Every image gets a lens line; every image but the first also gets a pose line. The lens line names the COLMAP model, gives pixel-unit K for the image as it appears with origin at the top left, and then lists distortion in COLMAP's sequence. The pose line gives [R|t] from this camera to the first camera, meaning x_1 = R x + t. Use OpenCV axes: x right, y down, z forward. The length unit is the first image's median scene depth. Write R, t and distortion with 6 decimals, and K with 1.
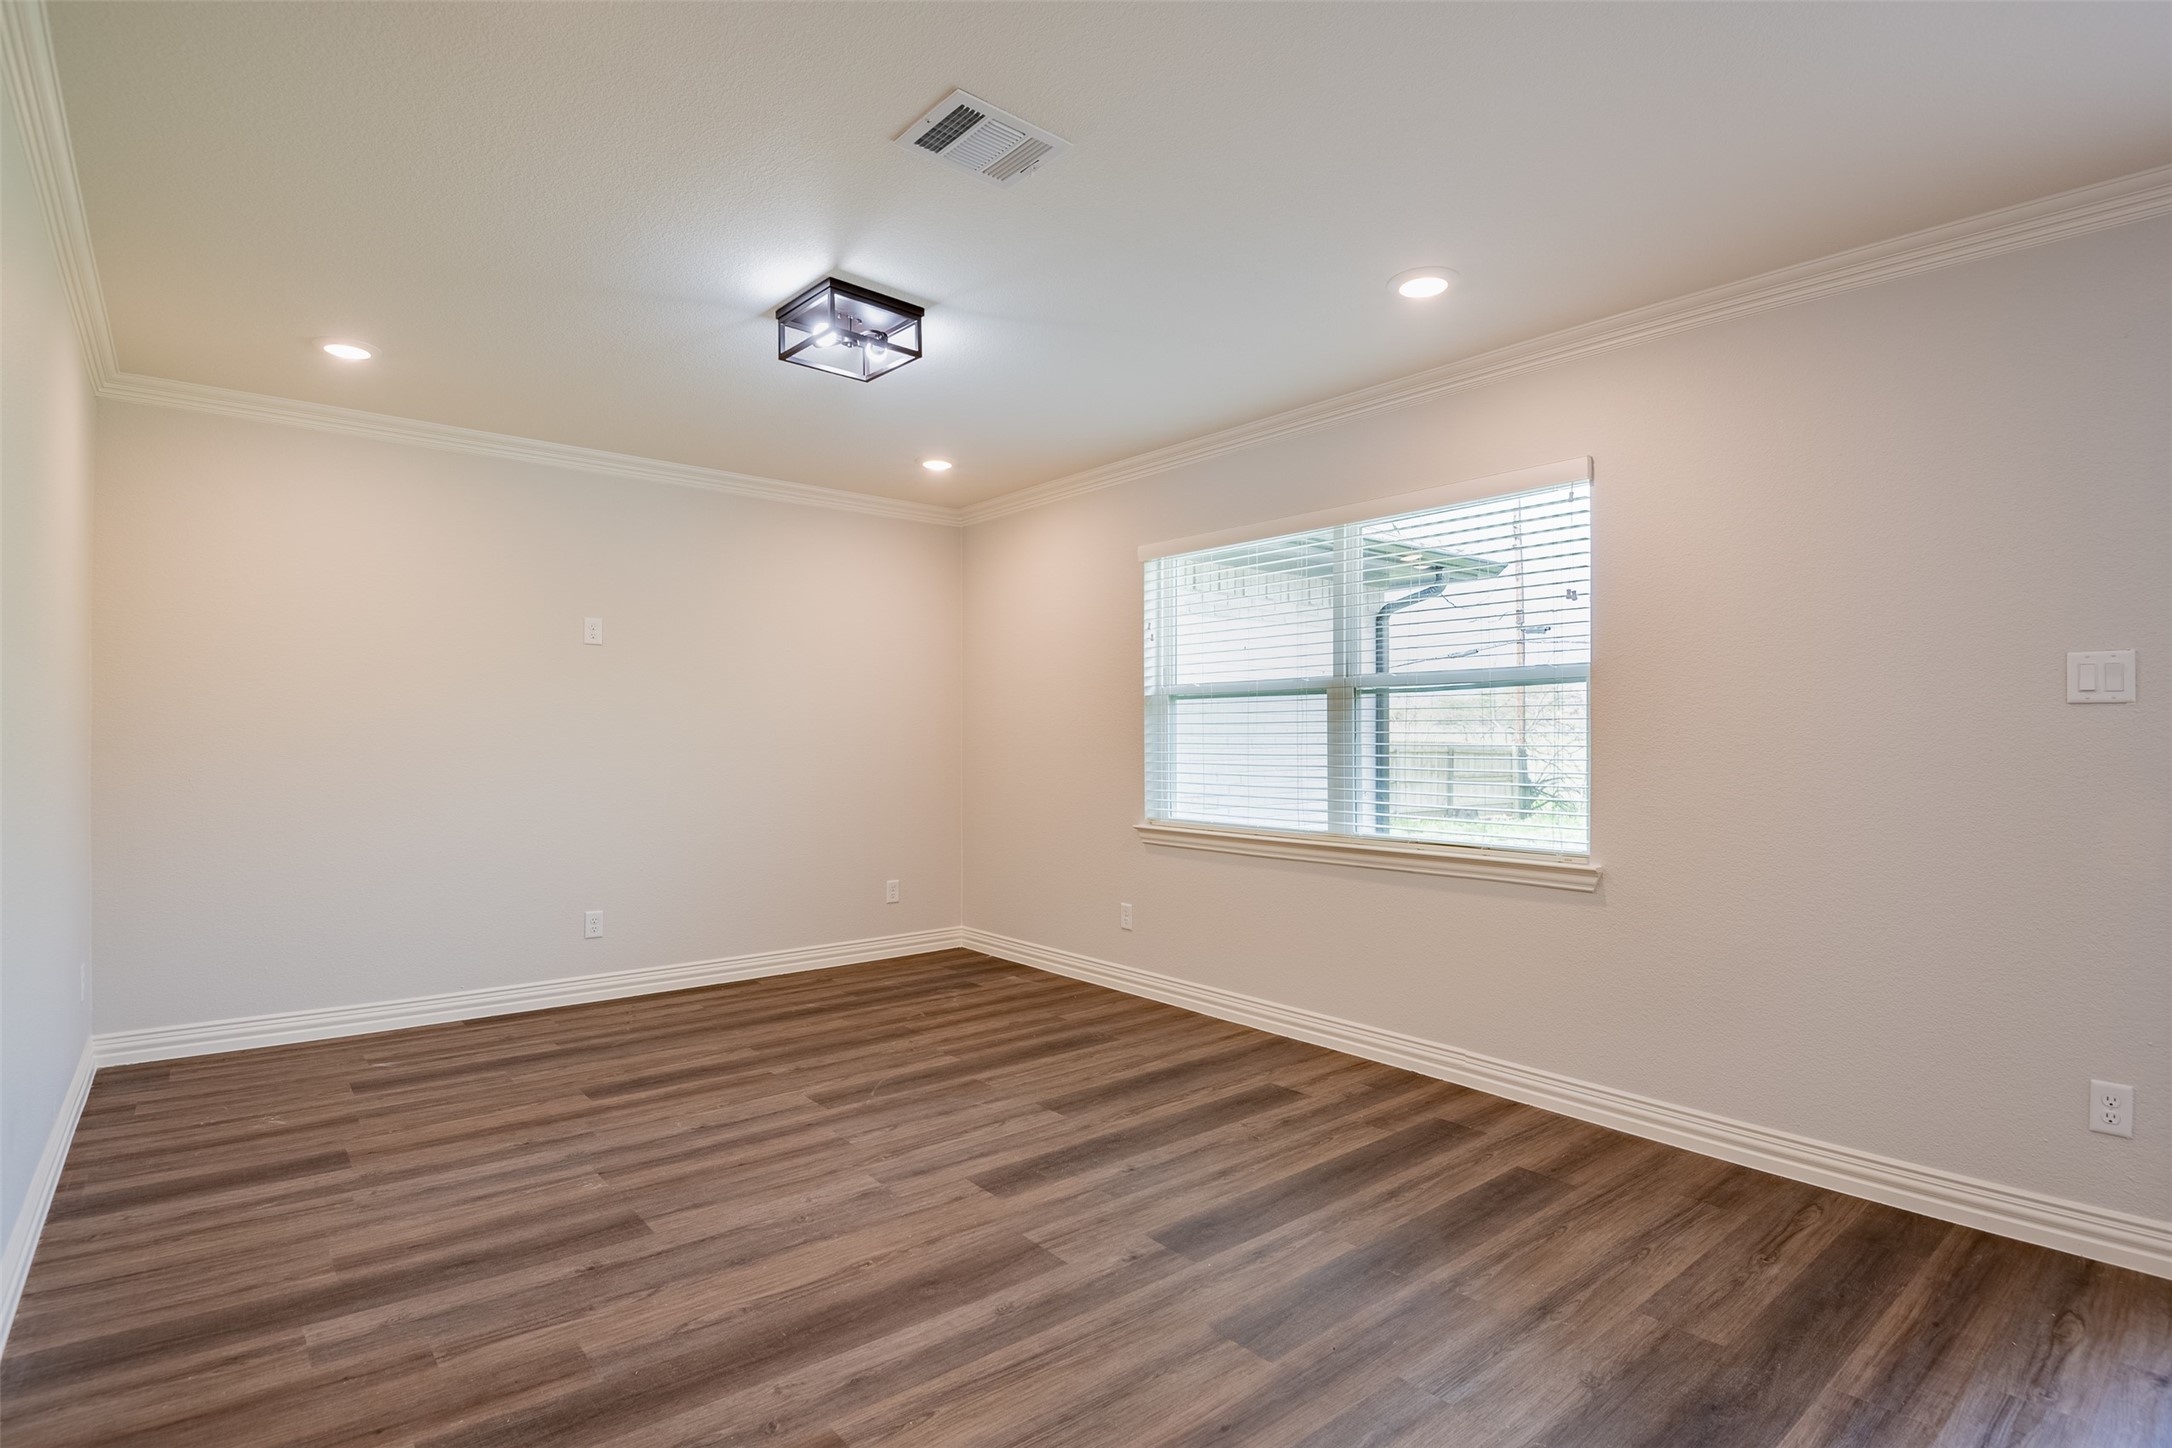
lens RADIAL K [[1053.3, 0, 1080.1], [0, 1053.3, 715.1], [0, 0, 1]] dist [0.002204, -0.019441]
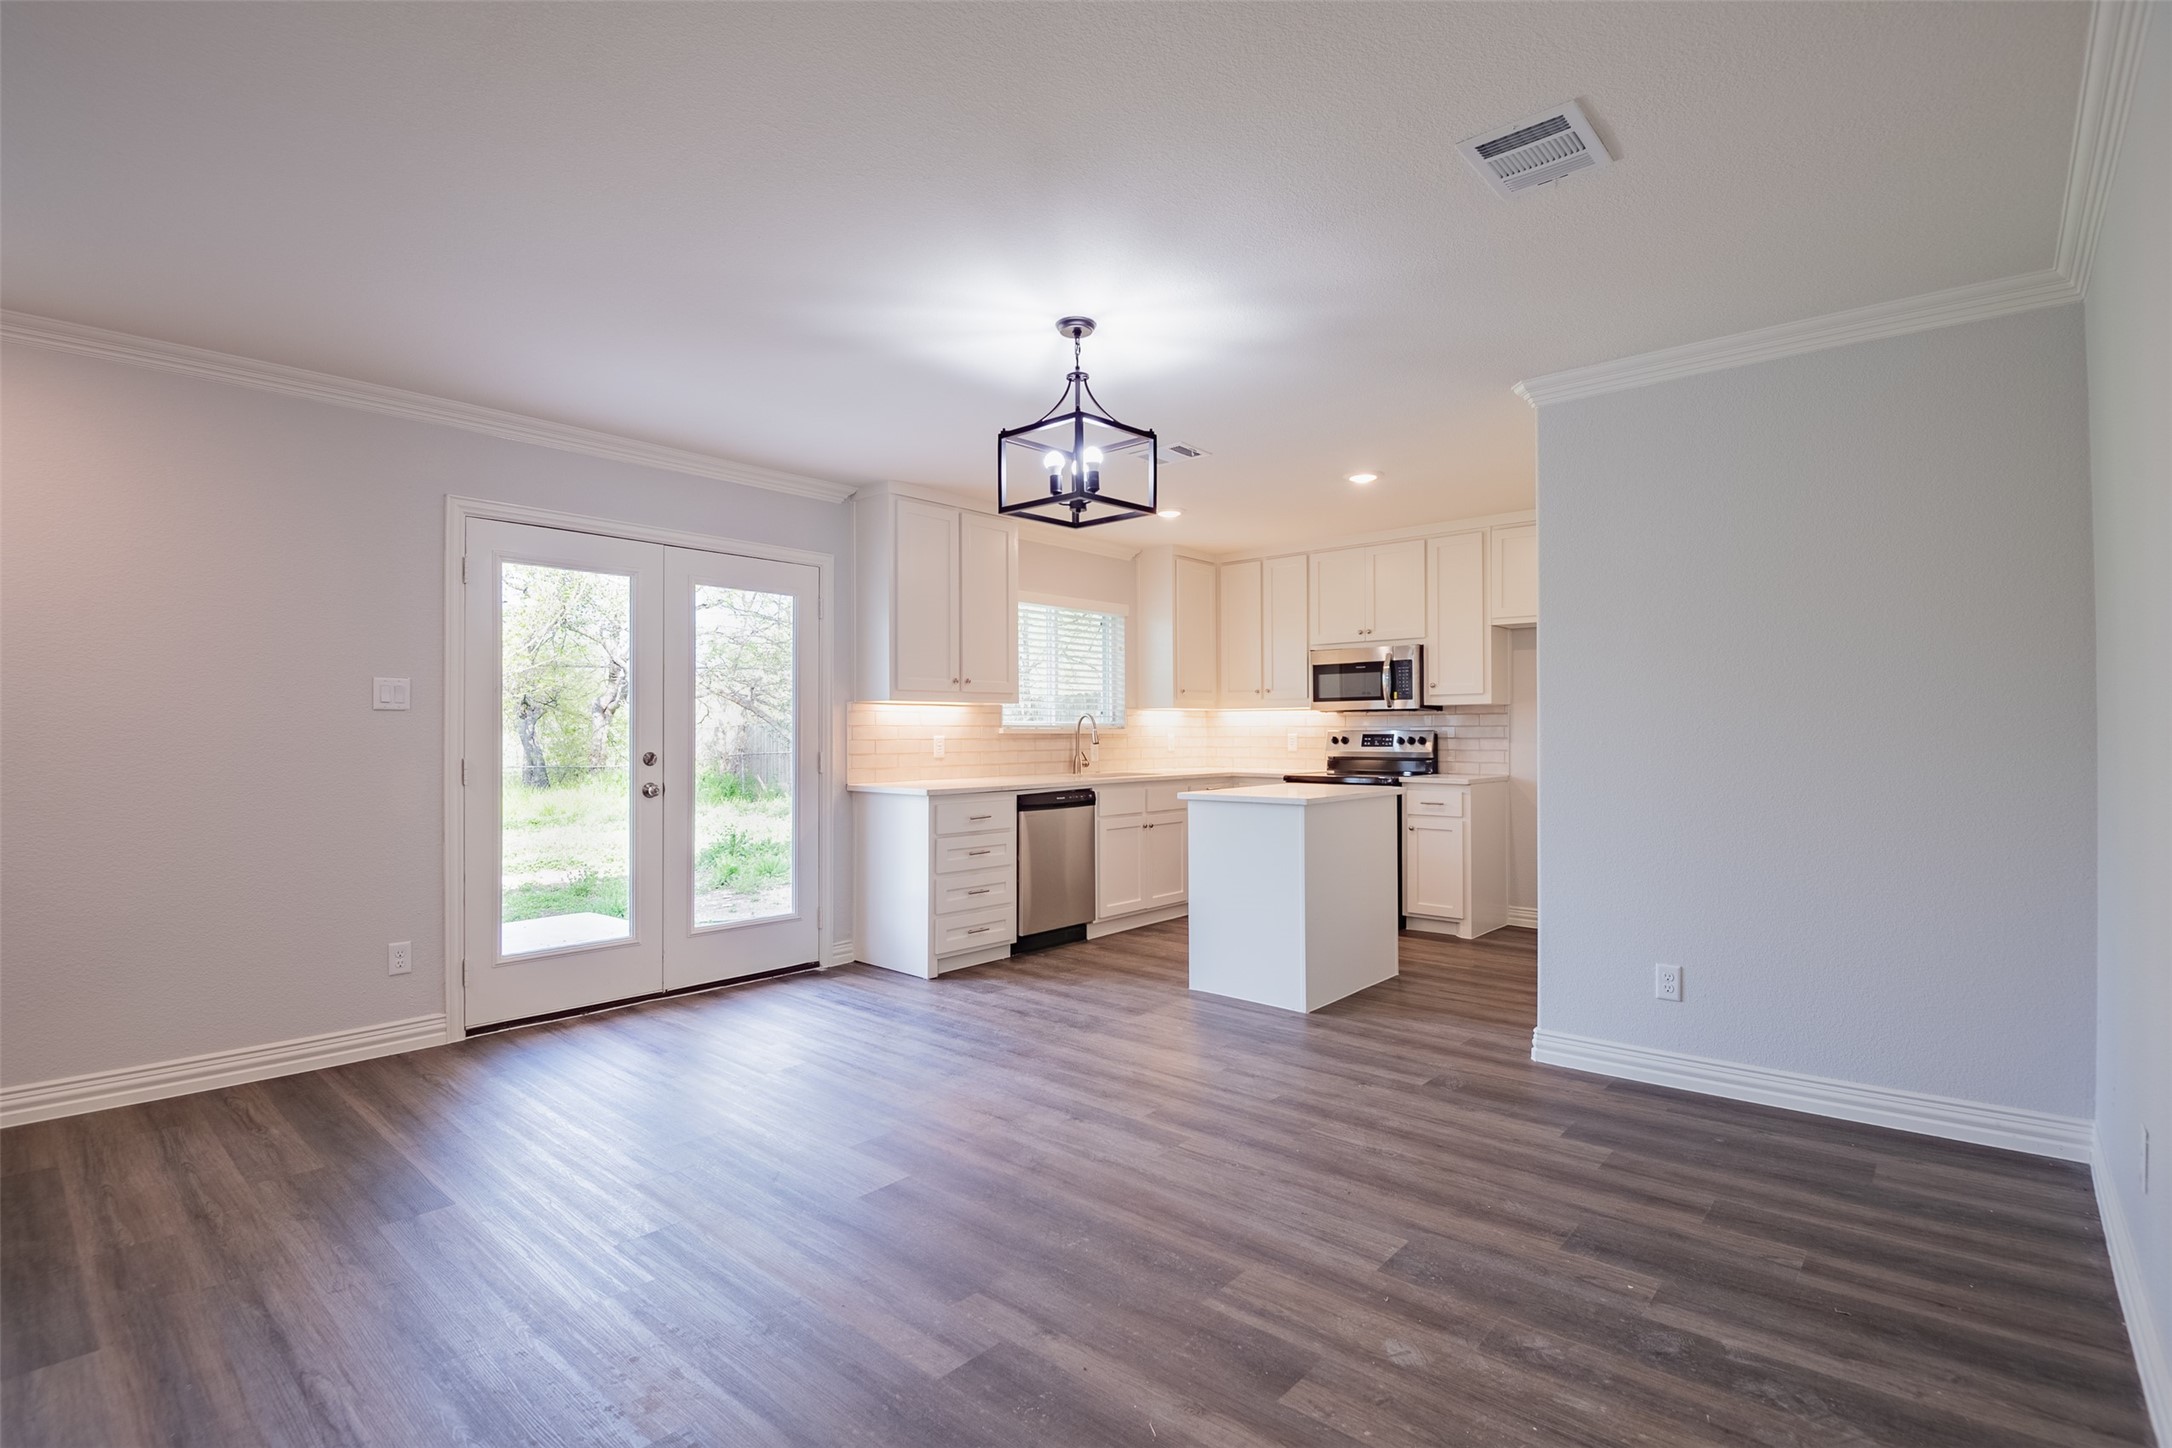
lens RADIAL K [[1014.3, 0, 1075.6], [0, 1014.3, 730.0], [0, 0, 1]] dist [0.005614, -0.019194]
pose [[-0.148733, -0.007702, 0.988847, -0.586367], [-0.025467, 0.999668, 0.003956, -0.016016], [-0.988549, -0.024595, -0.148880, 0.131822]]
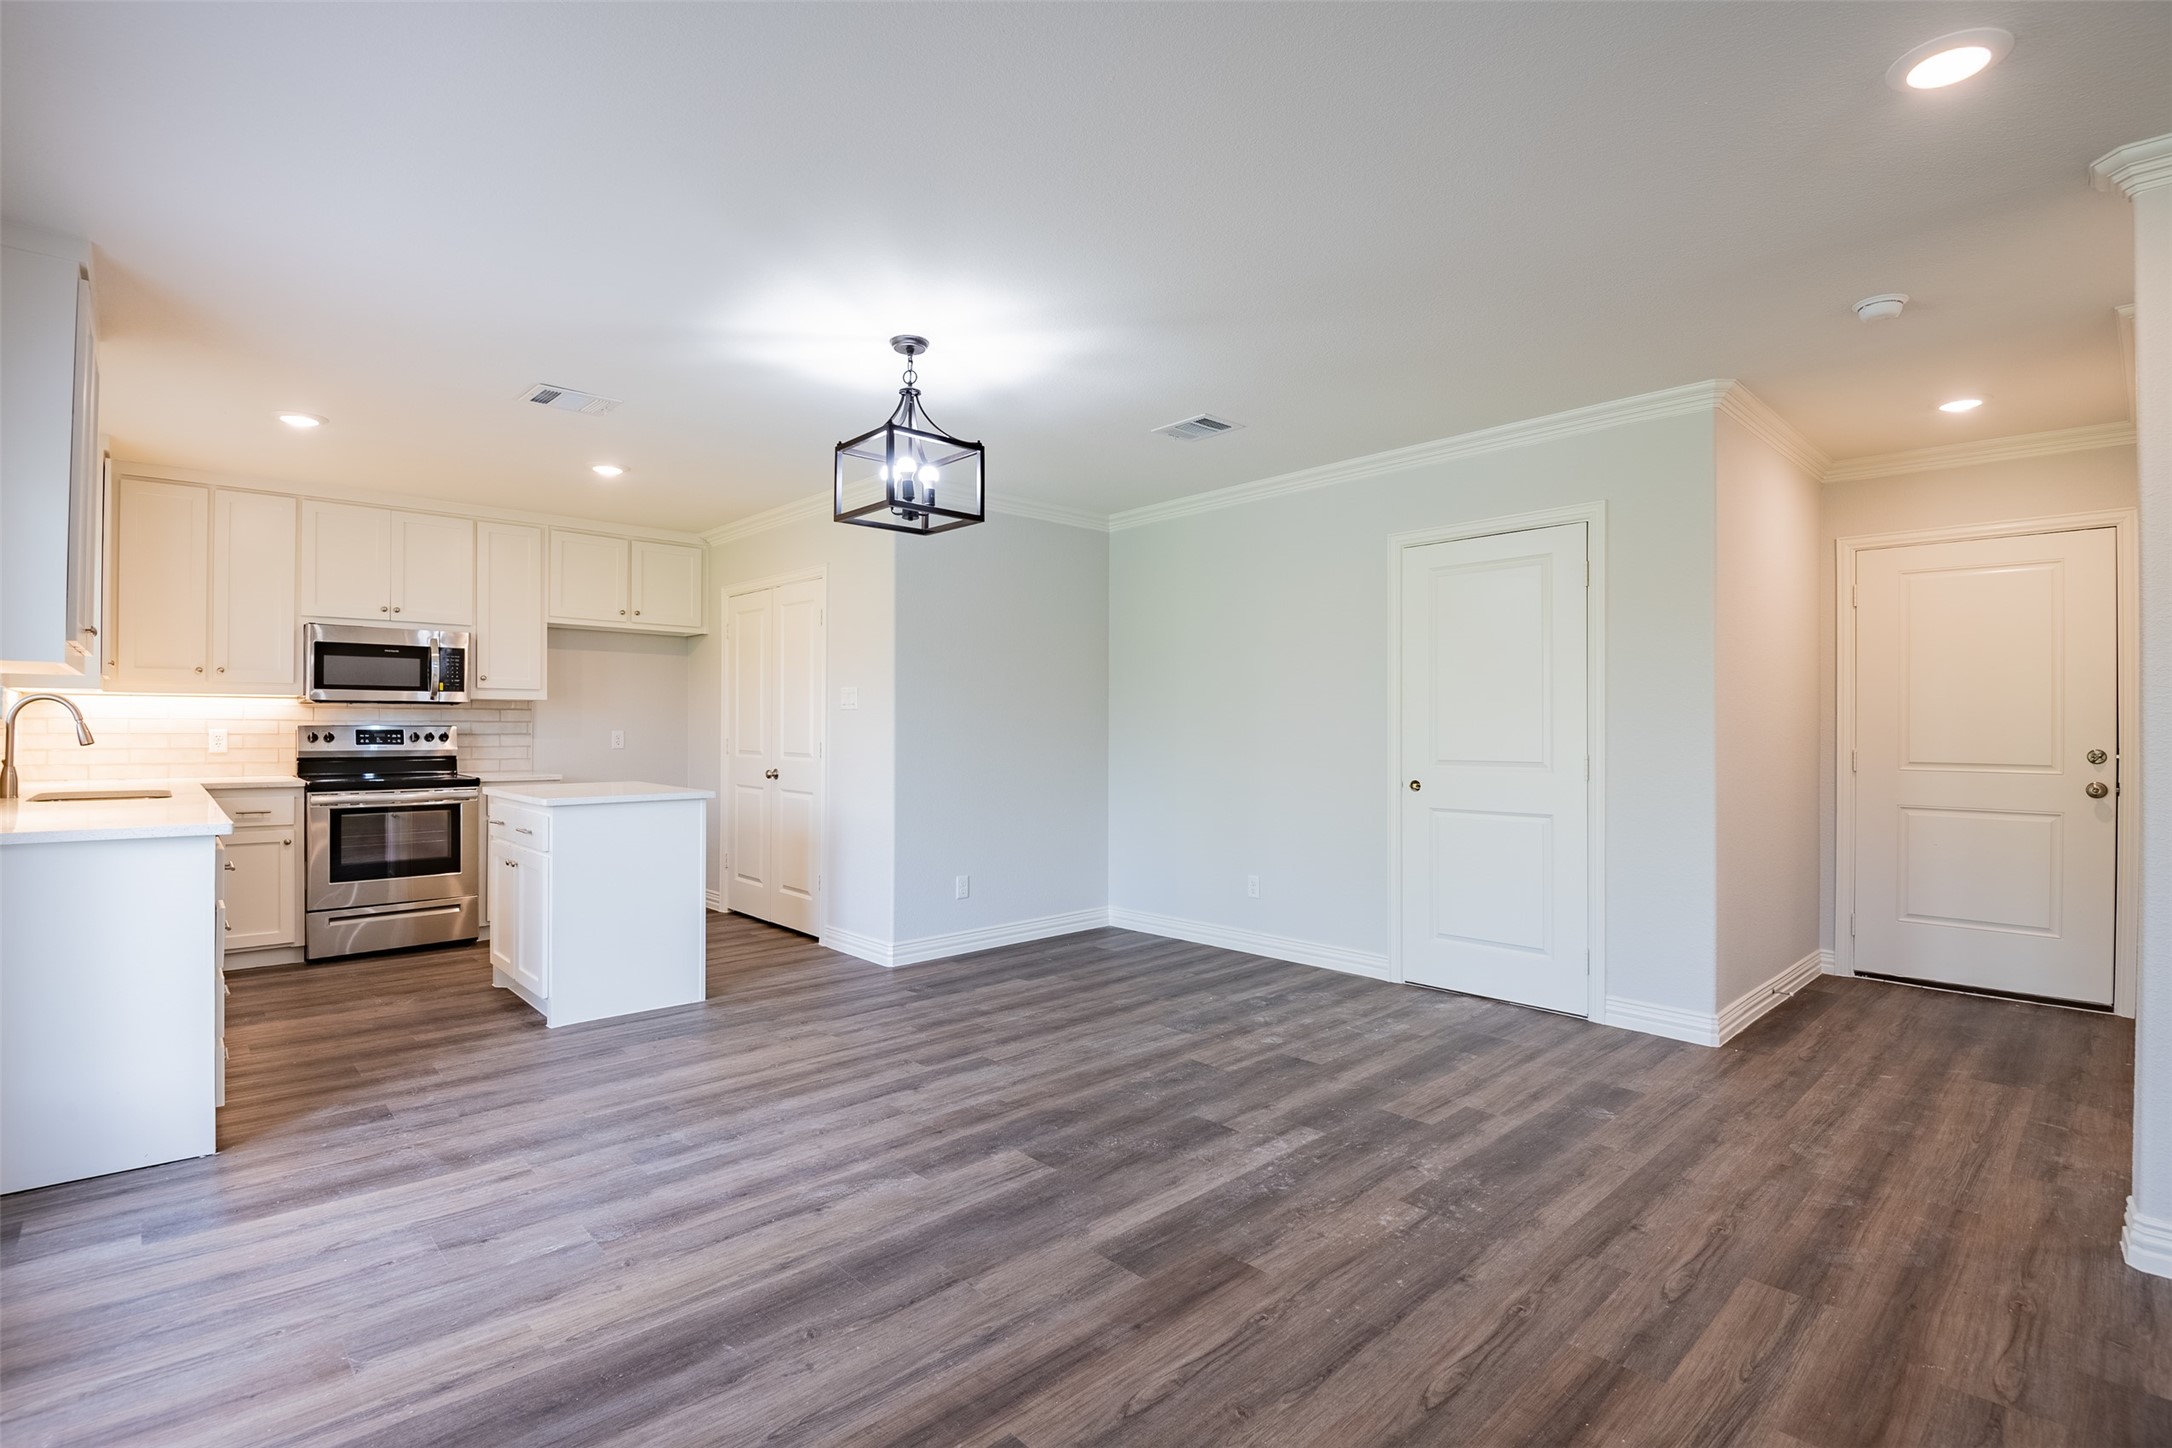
lens RADIAL K [[1014.3, 0, 1078.7], [0, 1014.3, 729.0], [0, 0, 1]] dist [0.005614, -0.019194]
pose [[-0.998335, -0.012202, -0.056369, 0.314707], [-0.010426, 0.999443, -0.031696, 0.028876], [0.056724, -0.031055, -0.997907, 1.068400]]
